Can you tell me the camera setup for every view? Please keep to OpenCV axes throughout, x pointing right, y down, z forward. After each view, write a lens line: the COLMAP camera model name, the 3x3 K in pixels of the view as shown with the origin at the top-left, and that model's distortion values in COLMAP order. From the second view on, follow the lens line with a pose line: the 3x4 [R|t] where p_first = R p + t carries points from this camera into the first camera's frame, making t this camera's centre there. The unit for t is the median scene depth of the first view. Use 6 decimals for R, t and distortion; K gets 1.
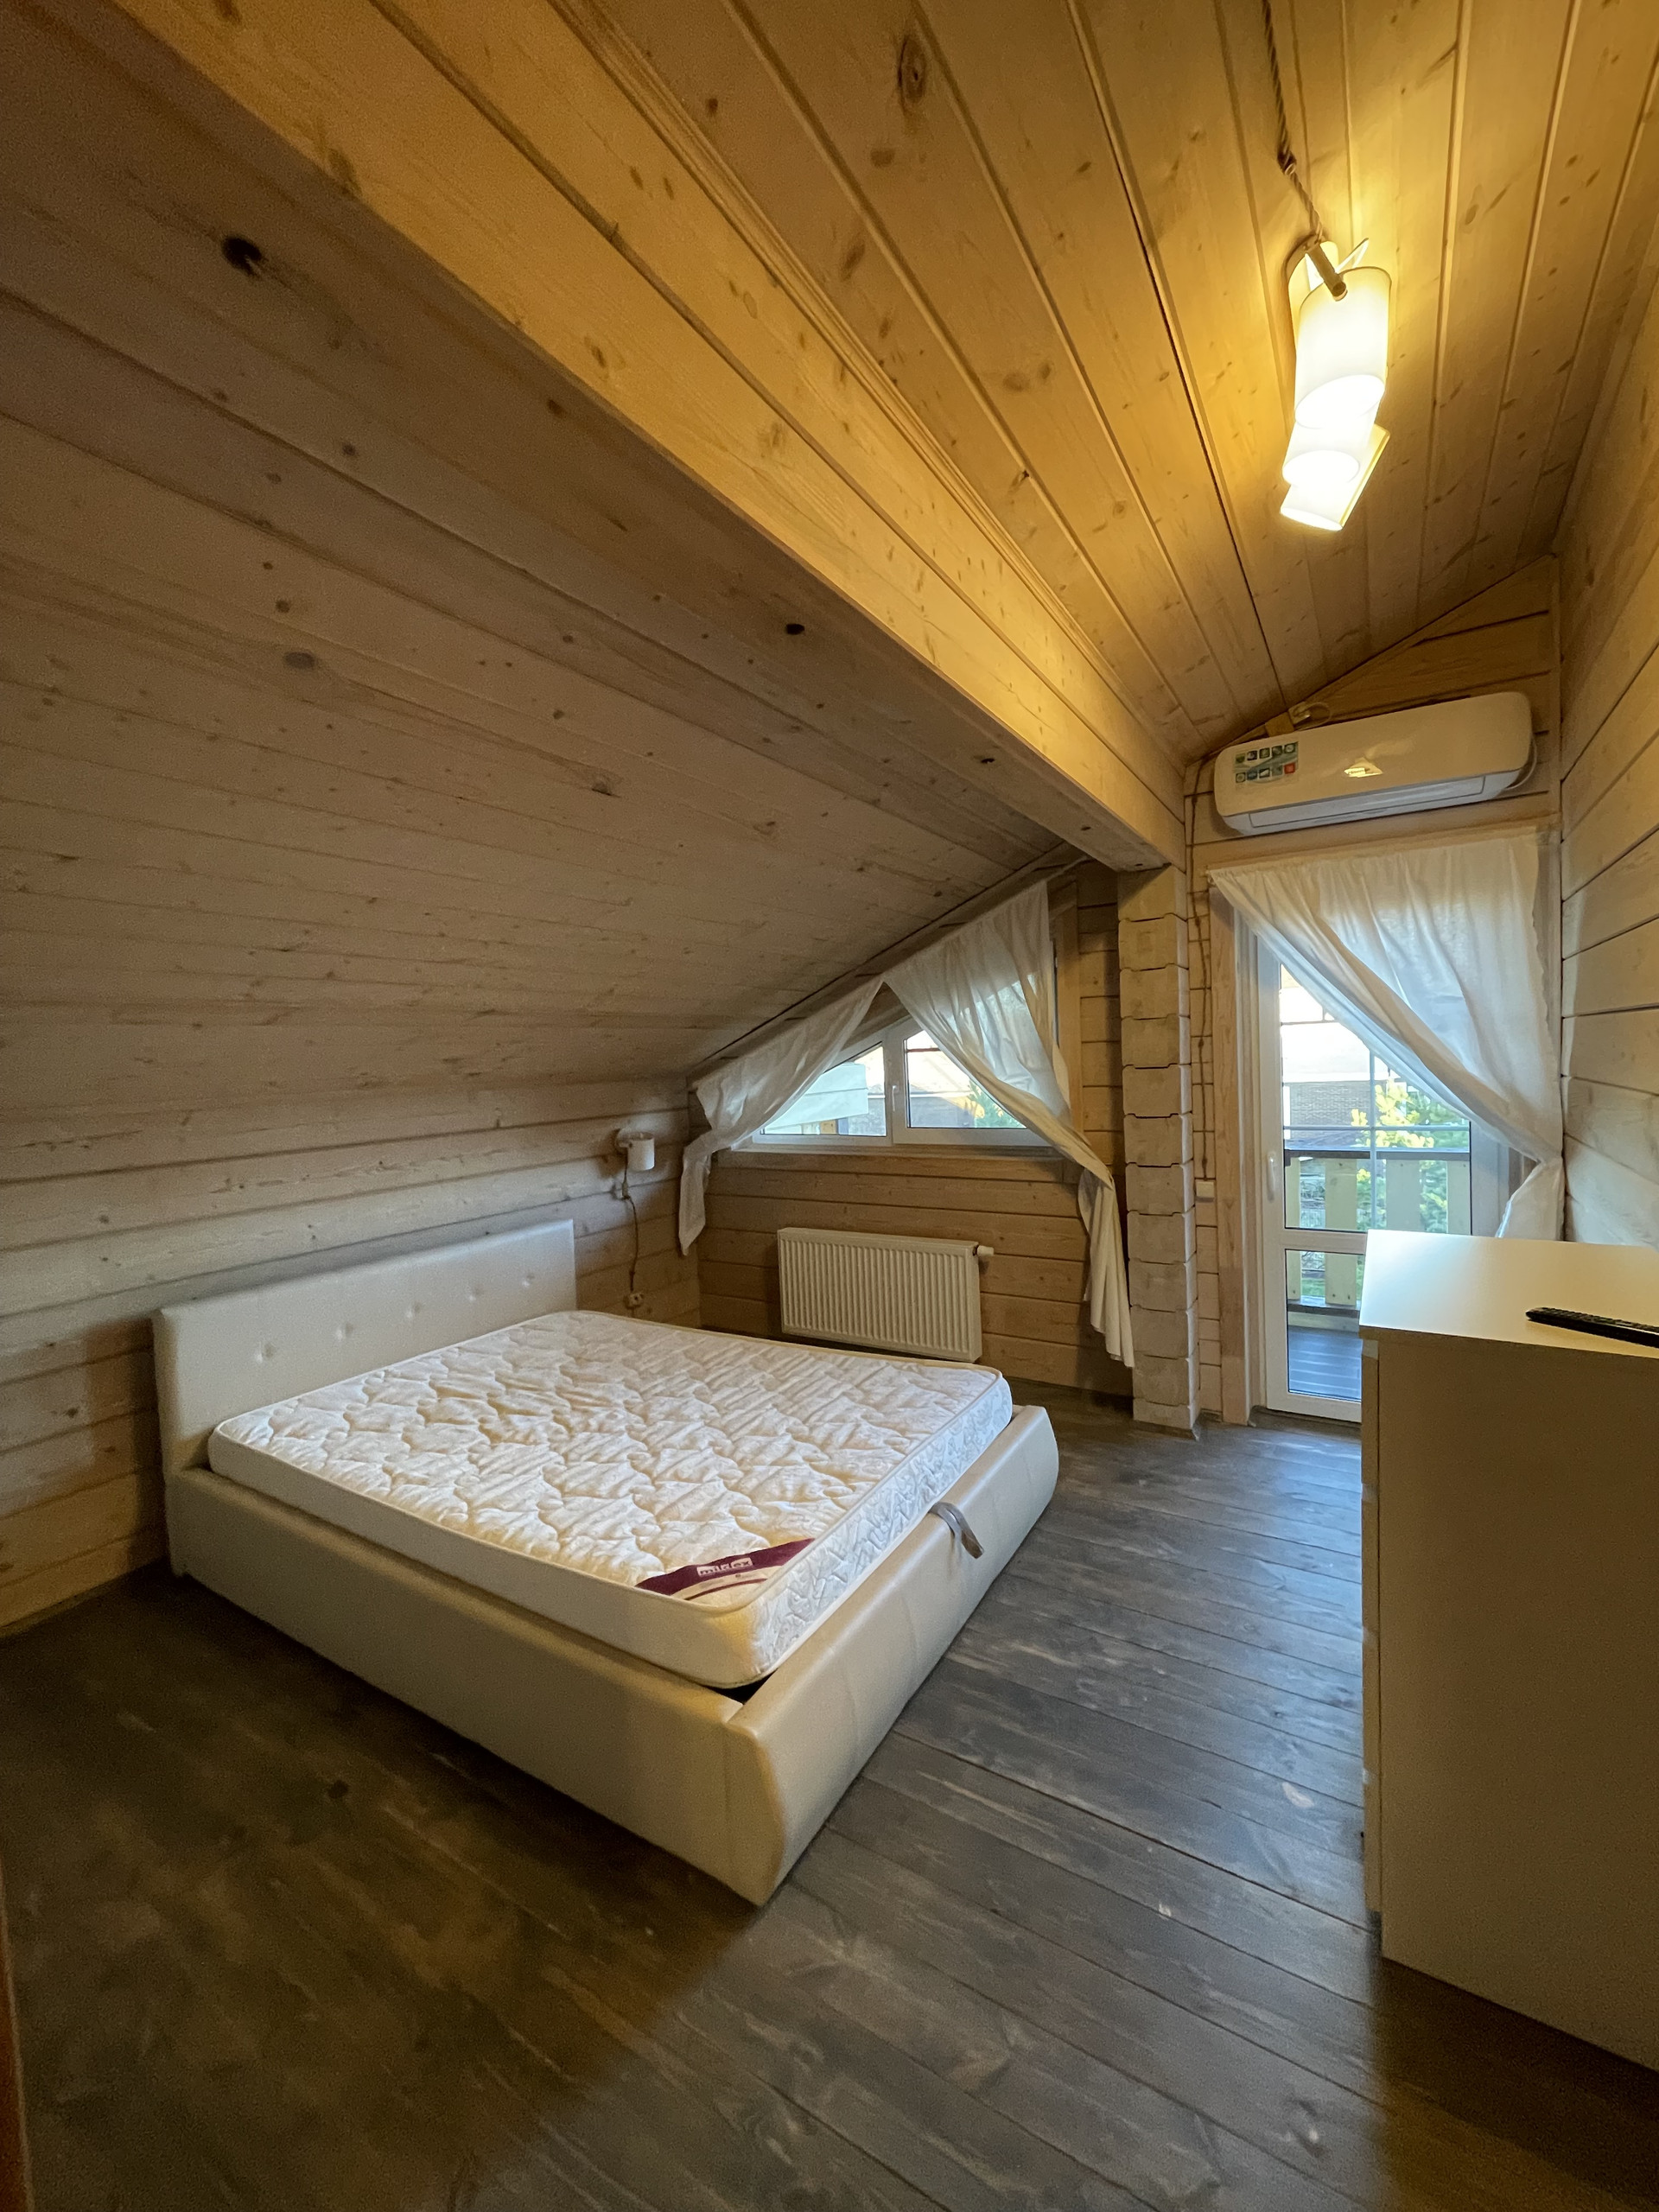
lens RADIAL K [[889.8, 0, 828.1], [0, 889.8, 1111.5], [0, 0, 1]] dist [-0.003161, 0.000949]
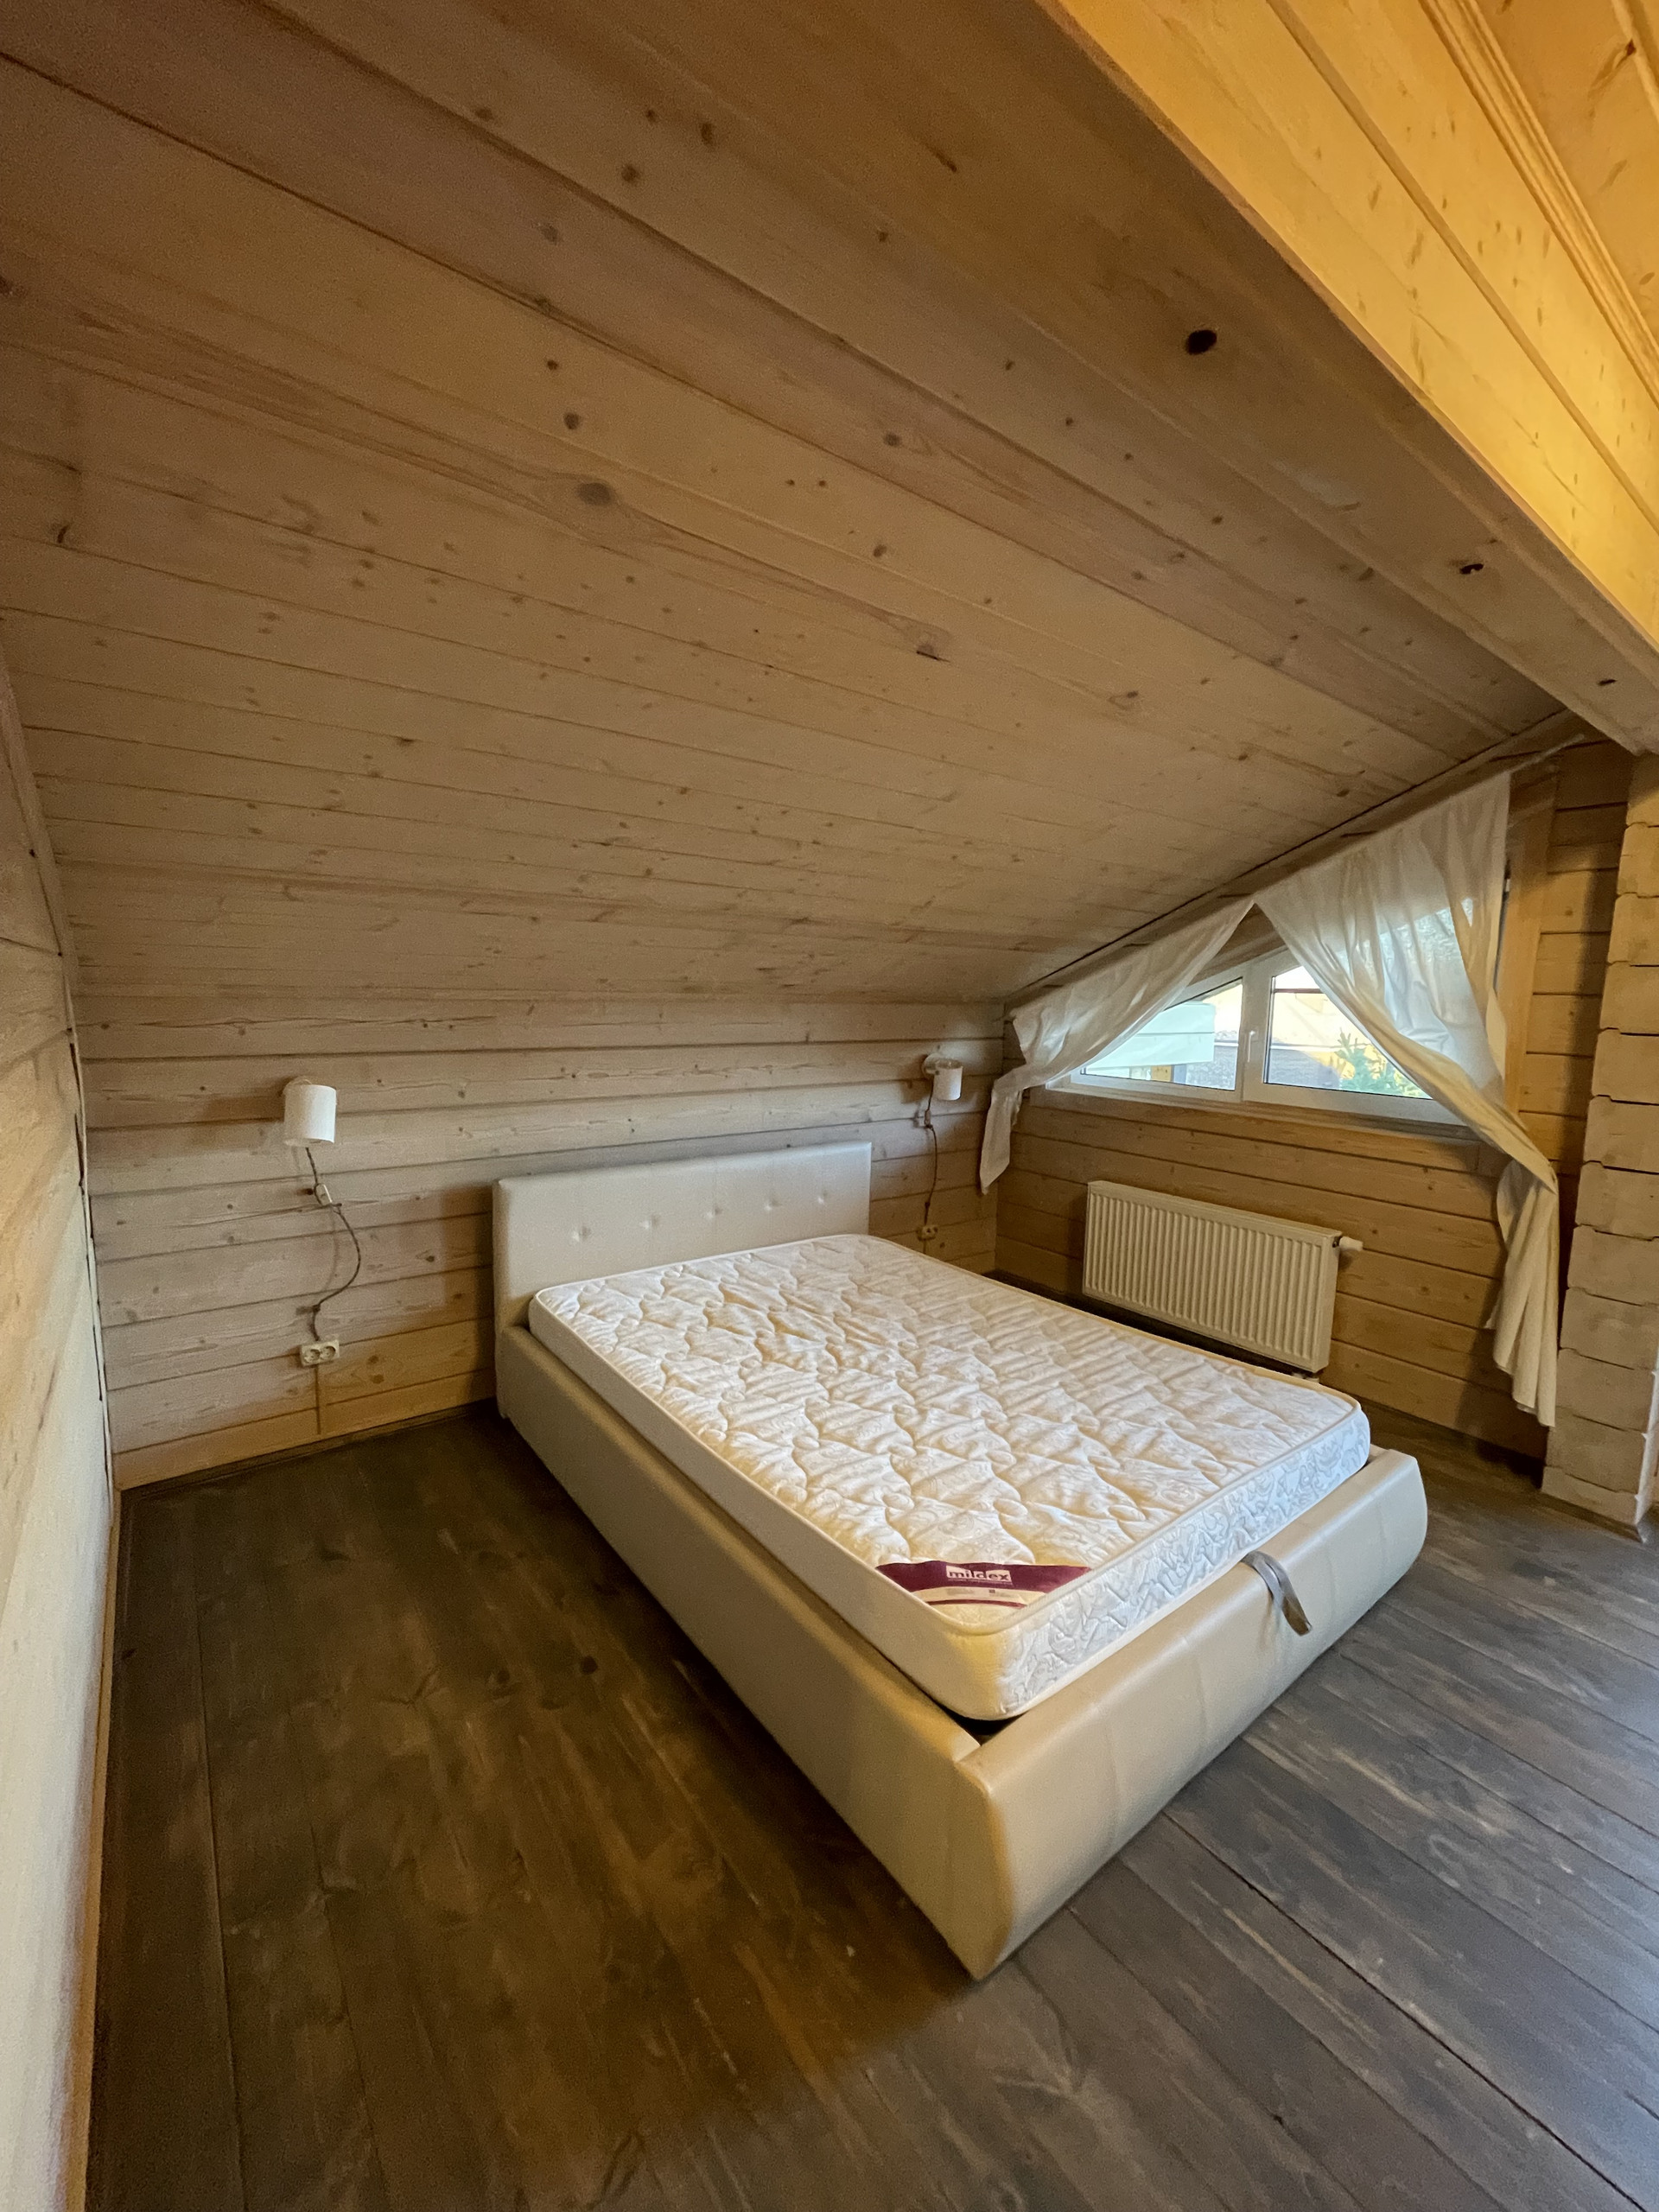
lens RADIAL K [[889.8, 0, 828.0], [0, 889.8, 1102.0], [0, 0, 1]] dist [-0.003161, 0.000949]
pose [[0.932951, 0.107338, -0.343628, -0.004123], [-0.083682, 0.993030, 0.082995, 0.001157], [0.350142, -0.048675, 0.935431, 0.123945]]
